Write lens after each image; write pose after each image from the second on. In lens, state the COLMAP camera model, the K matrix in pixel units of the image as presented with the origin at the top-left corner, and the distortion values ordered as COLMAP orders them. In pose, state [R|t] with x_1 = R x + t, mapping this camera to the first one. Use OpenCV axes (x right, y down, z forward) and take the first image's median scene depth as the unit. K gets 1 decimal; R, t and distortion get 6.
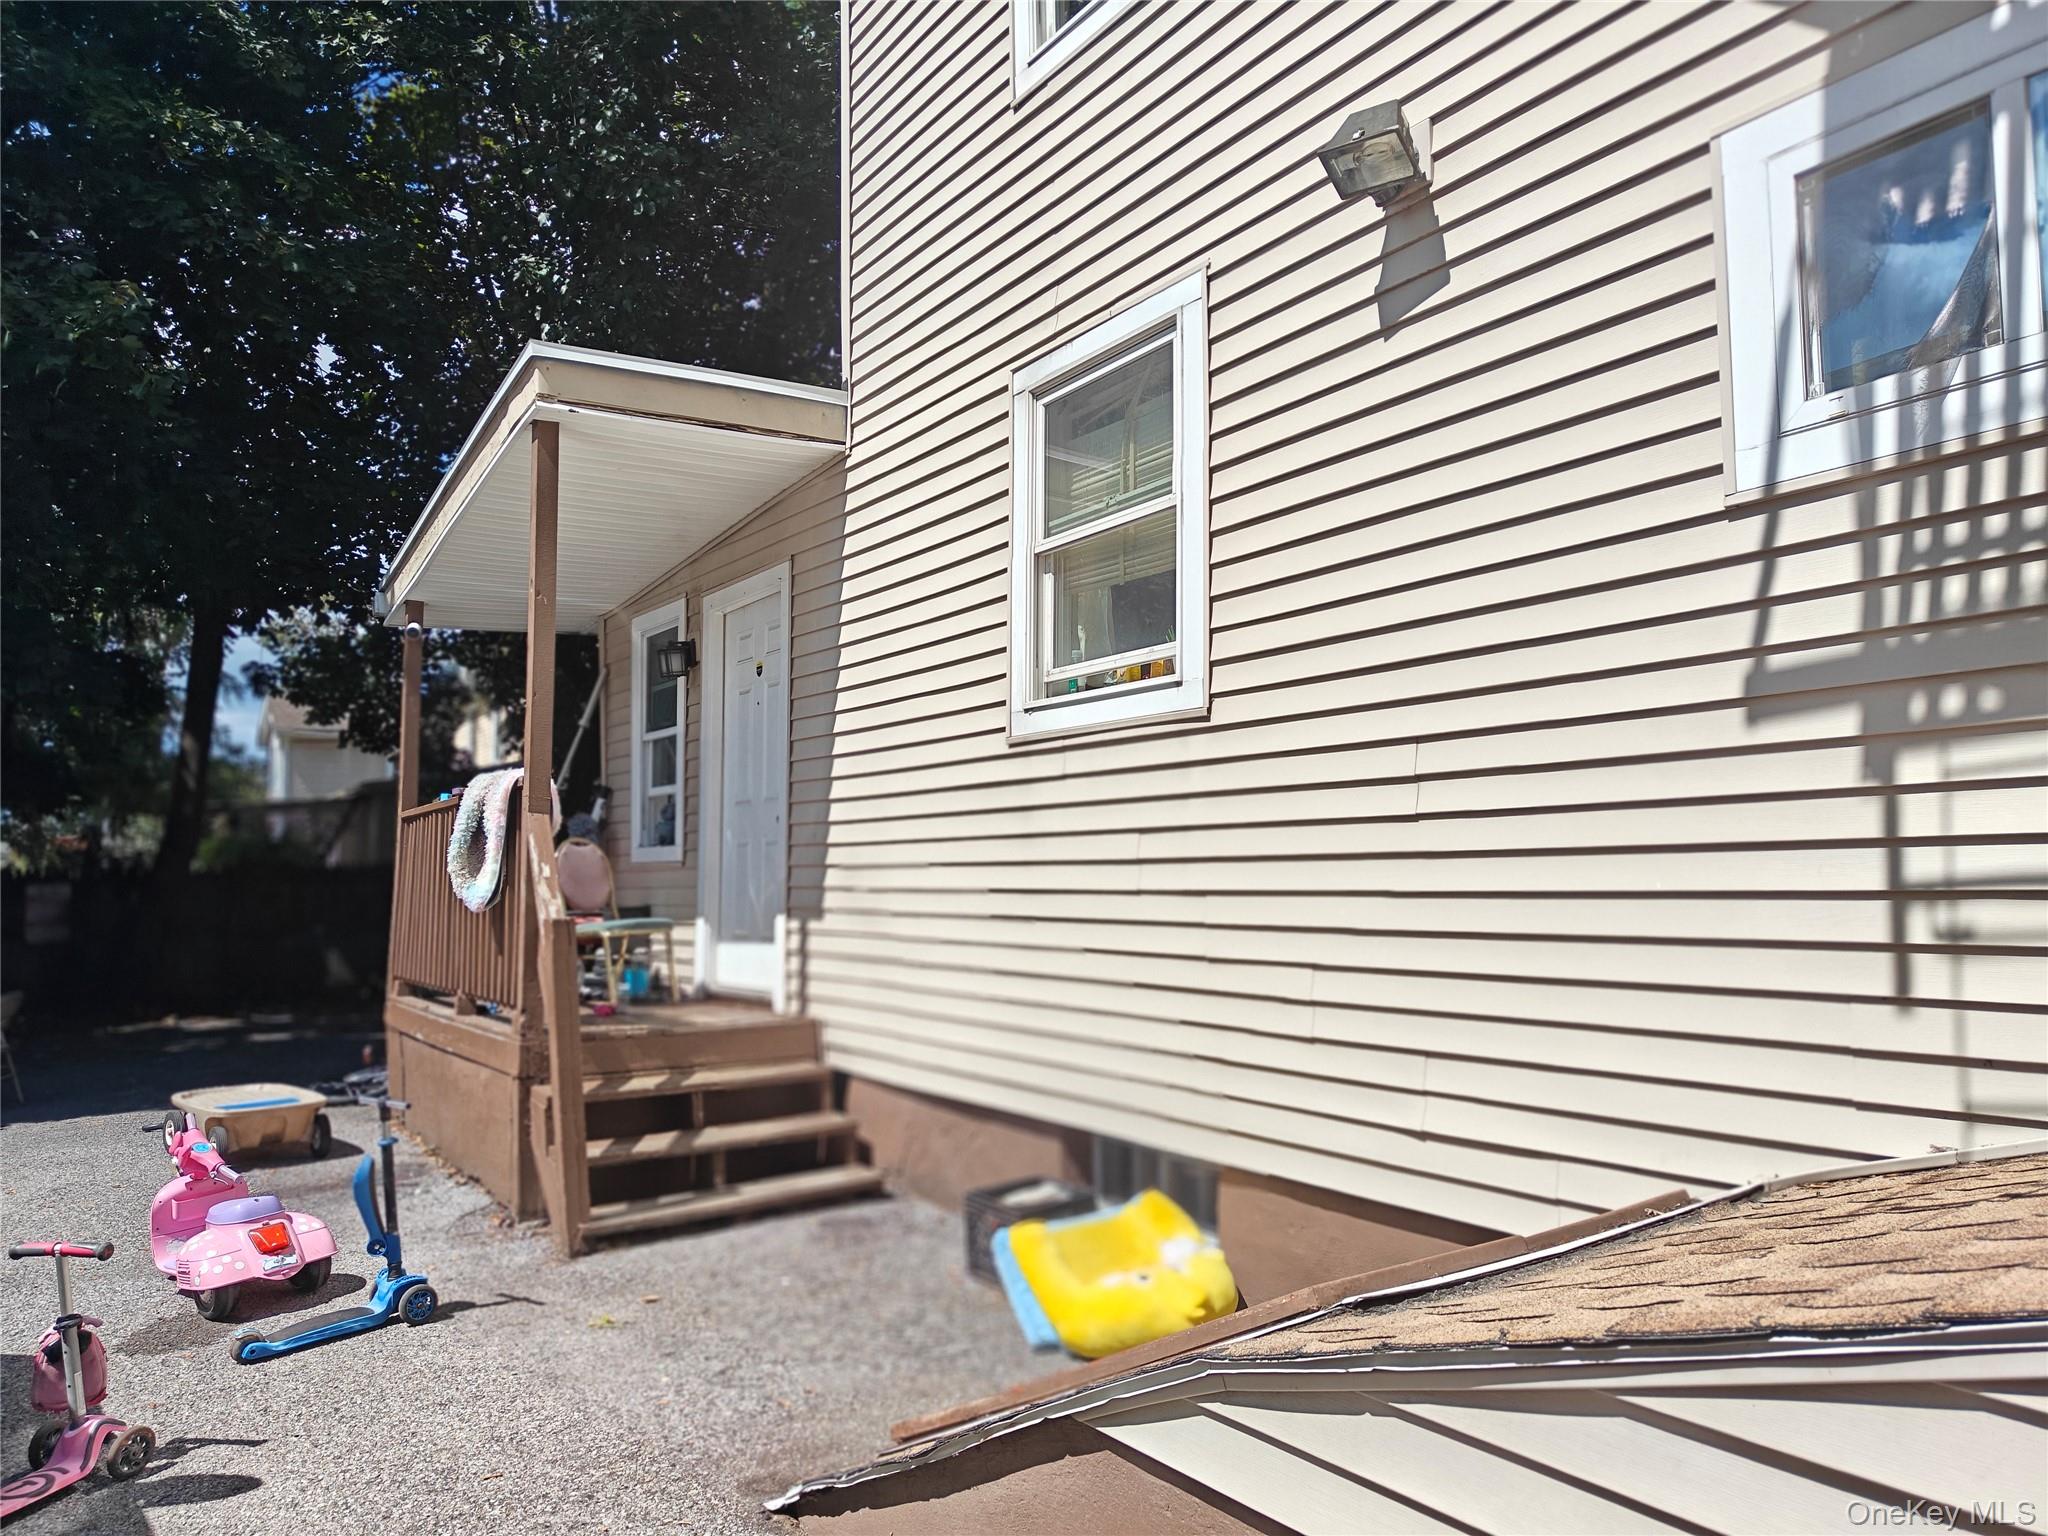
lens RADIAL K [[1421.2, 0, 1024.0], [0, 1421.2, 768.0], [0, 0, 1]] dist [0.012495, -0.007431]
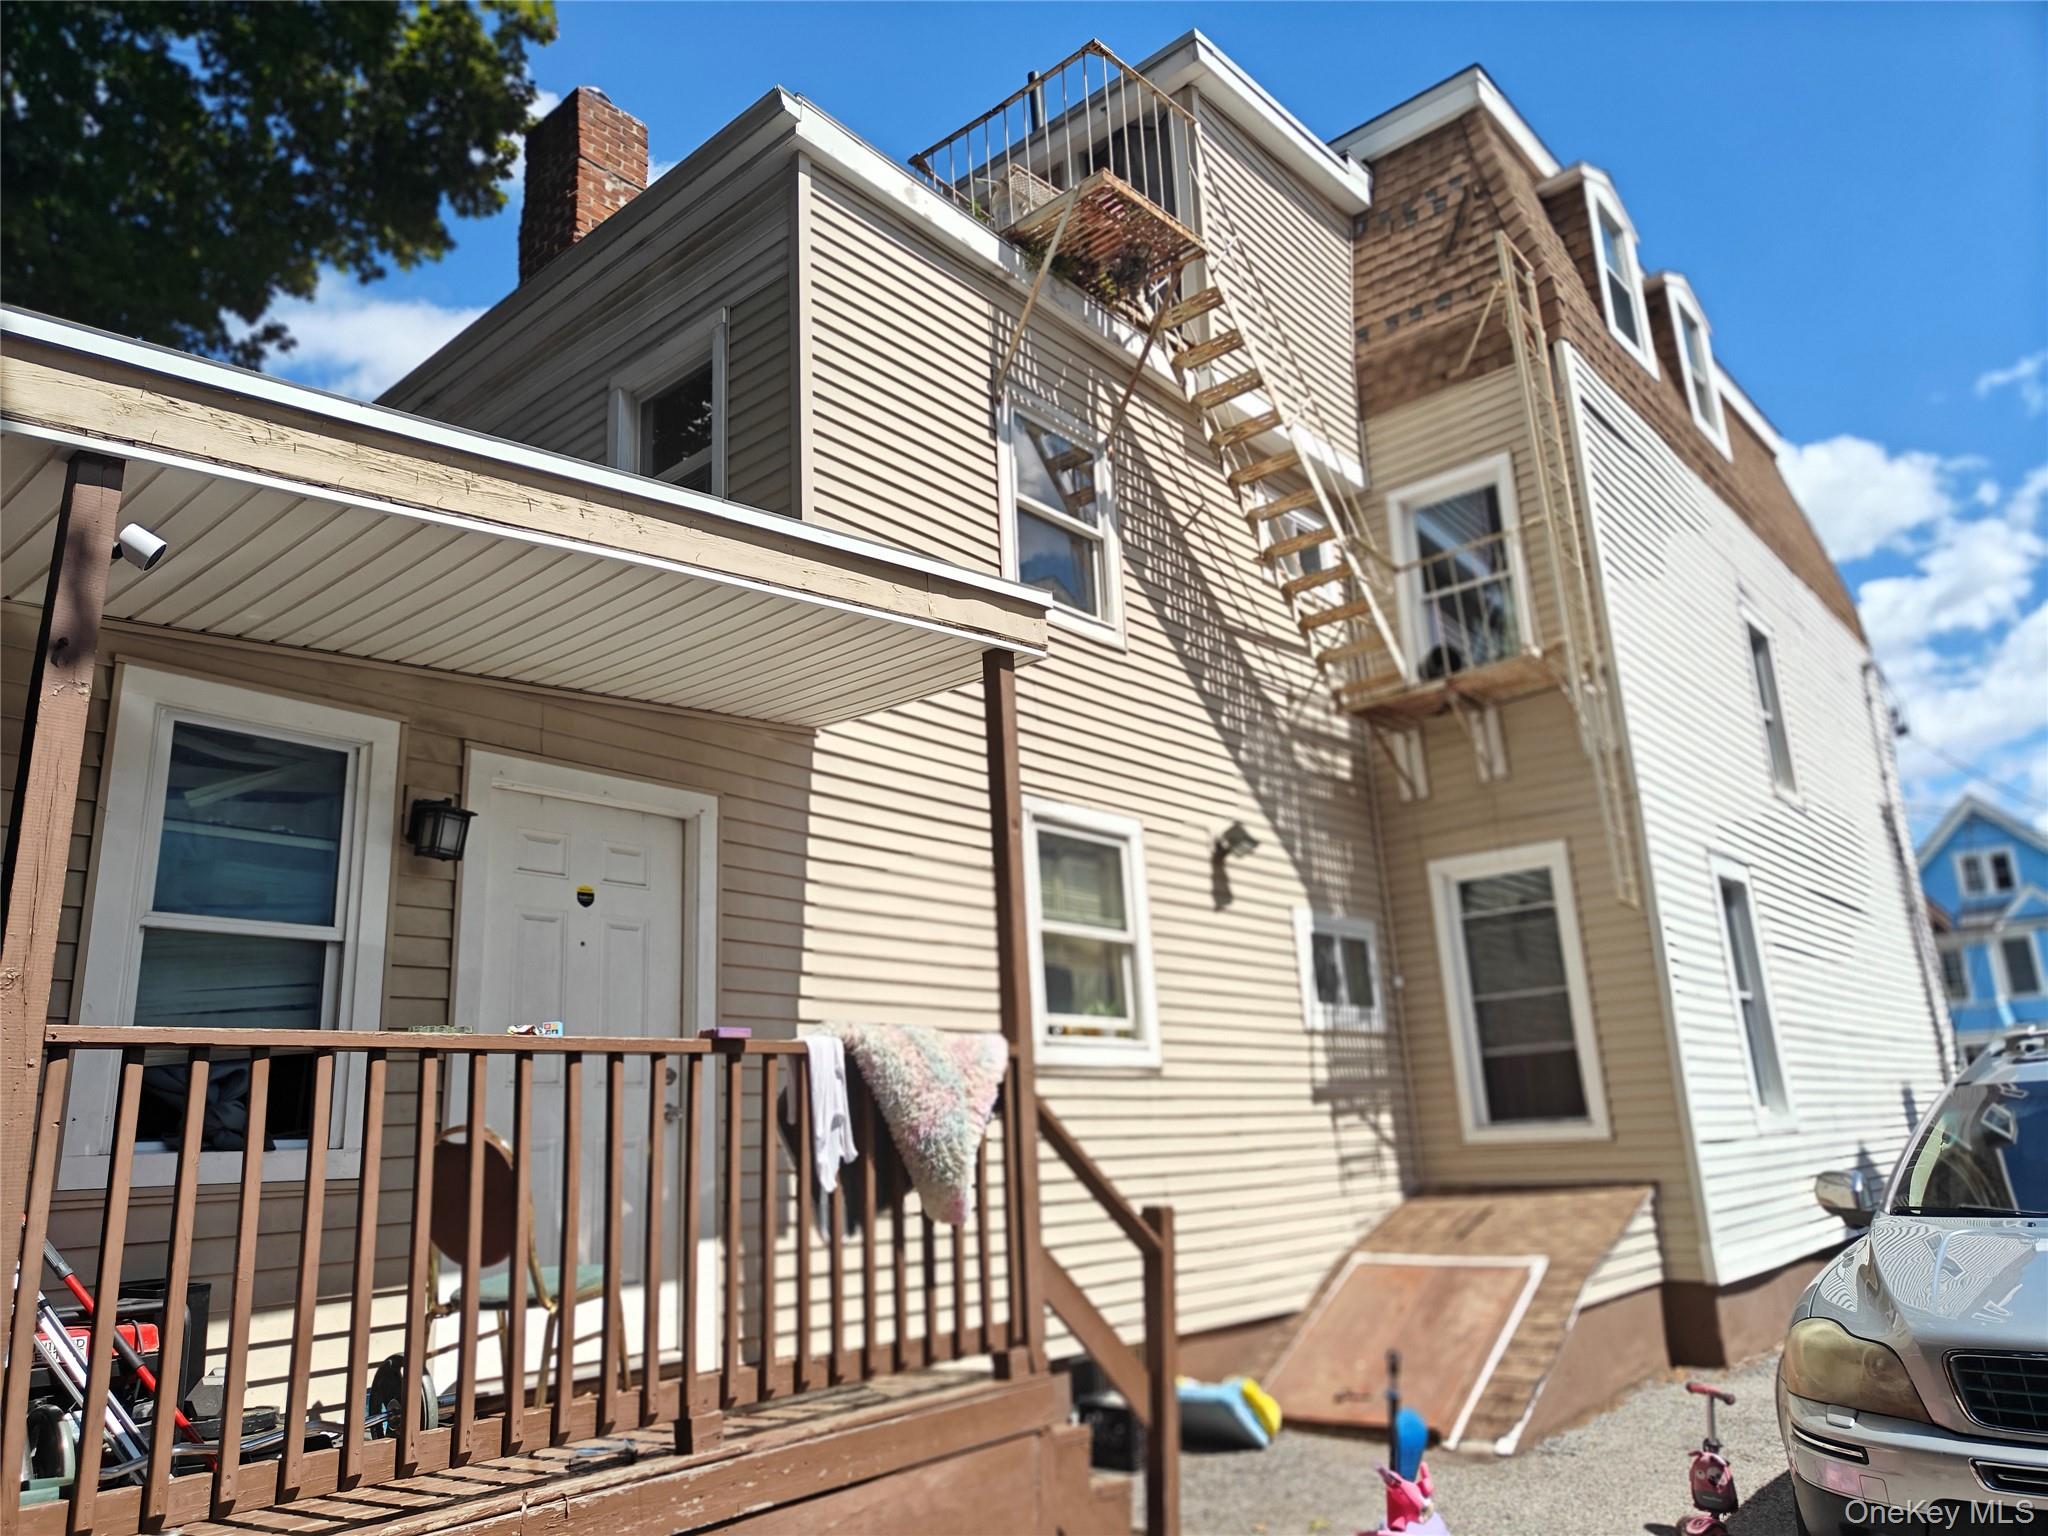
lens RADIAL K [[1421.2, 0, 1024.0], [0, 1421.2, 768.0], [0, 0, 1]] dist [0.012495, -0.007431]
pose [[-0.261433, 0.283368, 0.922689, -0.591345], [-0.020590, 0.954080, -0.298842, 0.051559], [-0.965002, -0.097126, -0.243593, 0.609987]]
